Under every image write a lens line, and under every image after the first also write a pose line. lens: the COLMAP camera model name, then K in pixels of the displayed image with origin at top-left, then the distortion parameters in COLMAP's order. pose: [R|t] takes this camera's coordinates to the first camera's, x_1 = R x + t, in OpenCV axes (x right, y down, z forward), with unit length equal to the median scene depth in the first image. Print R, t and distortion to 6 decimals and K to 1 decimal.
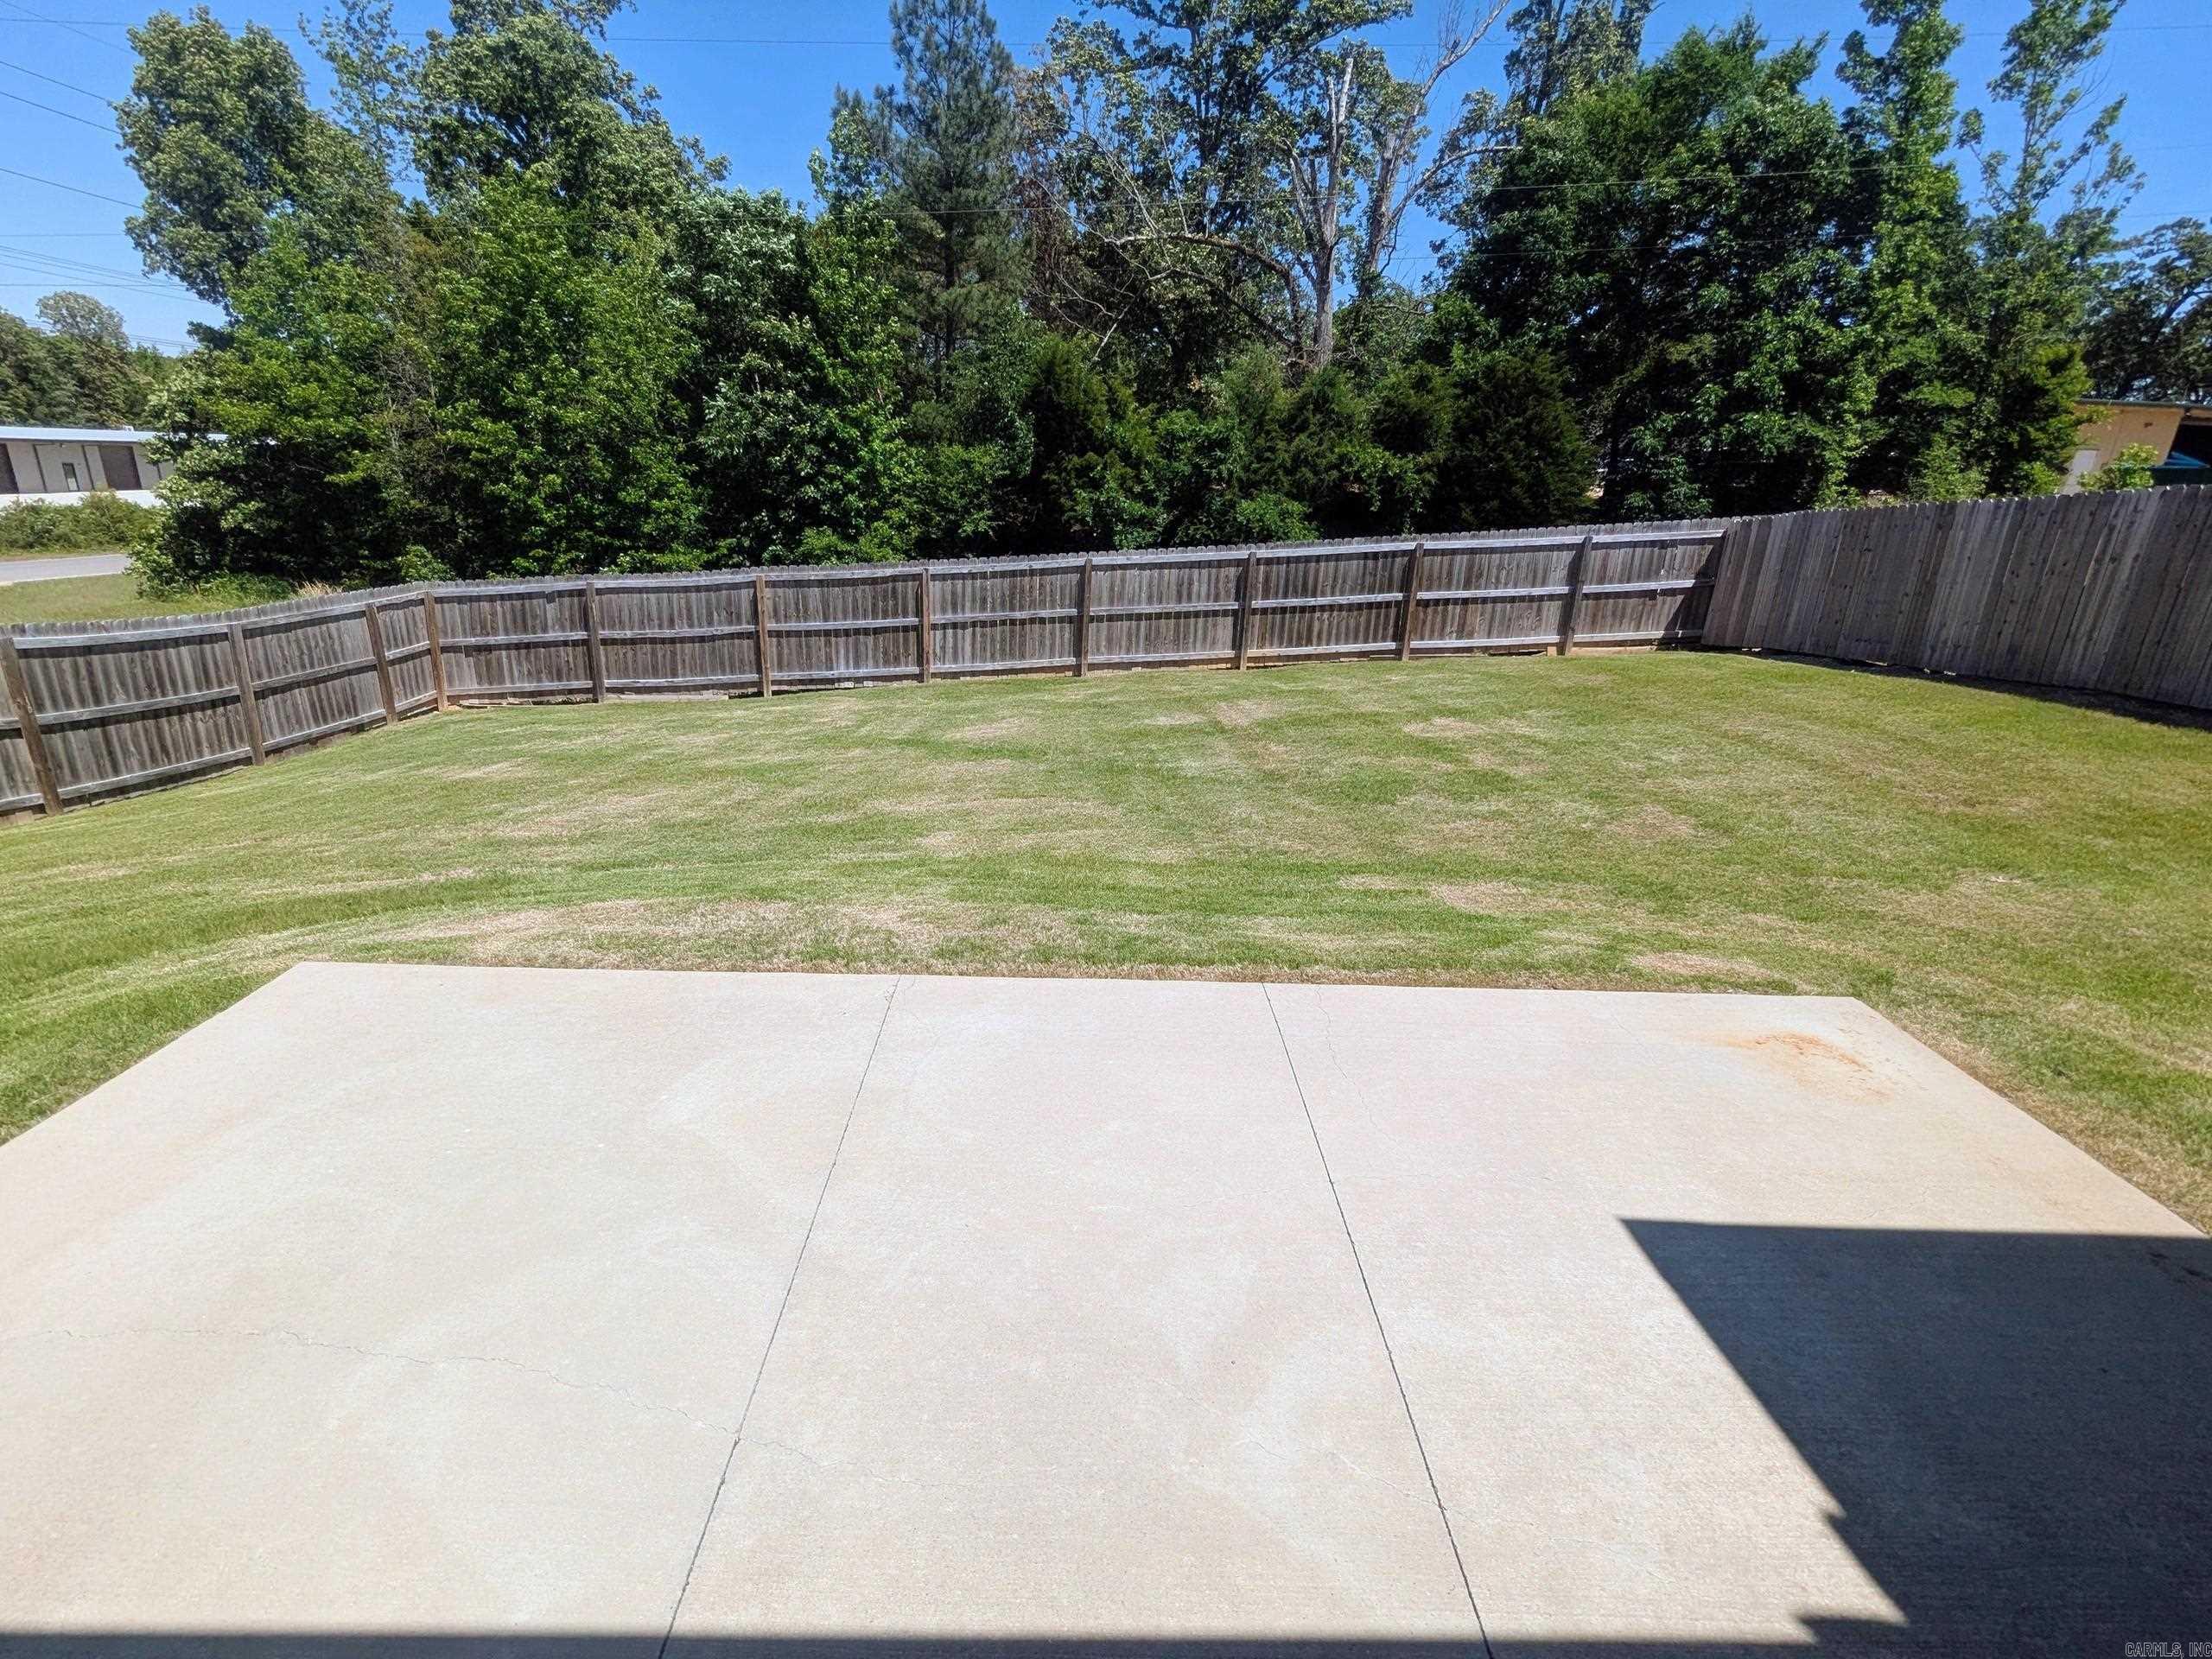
lens RADIAL K [[1037.2, 0, 1105.2], [0, 1037.2, 824.5], [0, 0, 1]] dist [-0.000923, -0.000097]
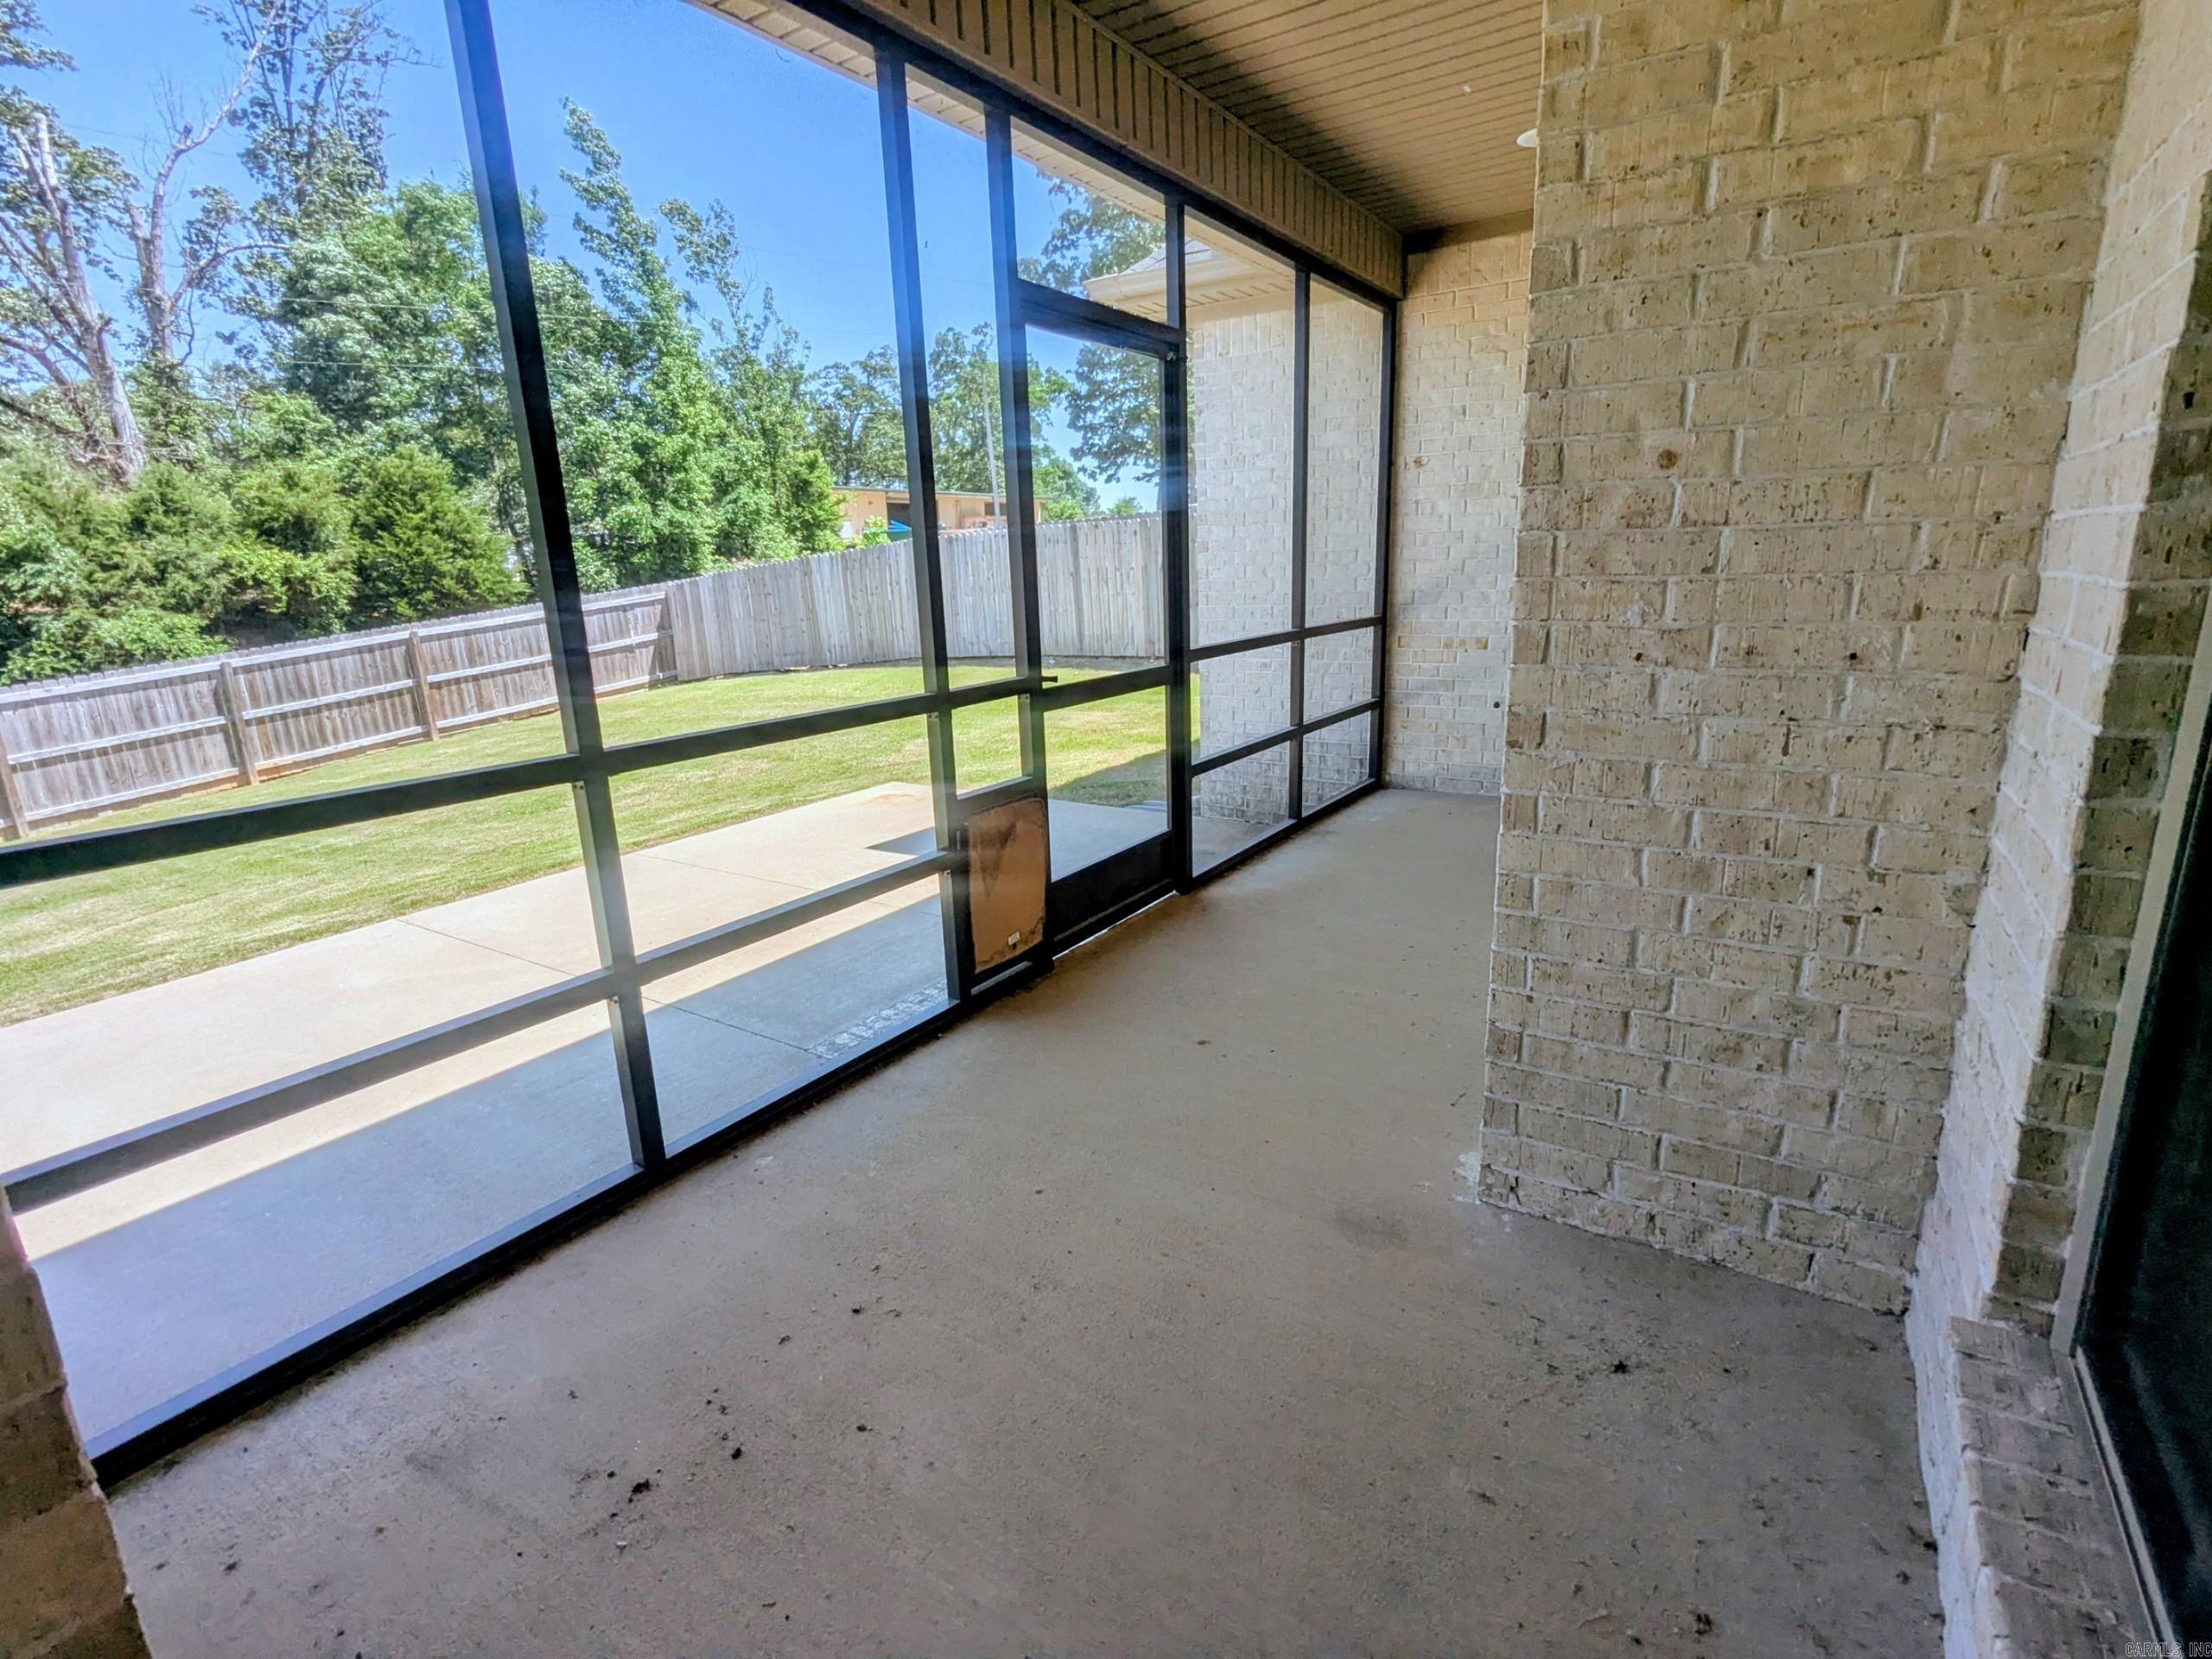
lens RADIAL K [[1037.2, 0, 1101.8], [0, 1037.2, 824.5], [0, 0, 1]] dist [-0.000923, -0.000097]
pose [[0.565317, -0.266953, 0.780483, -0.172047], [0.324986, 0.941735, 0.086714, 0.050384], [-0.758157, 0.204625, 0.619134, -0.146807]]
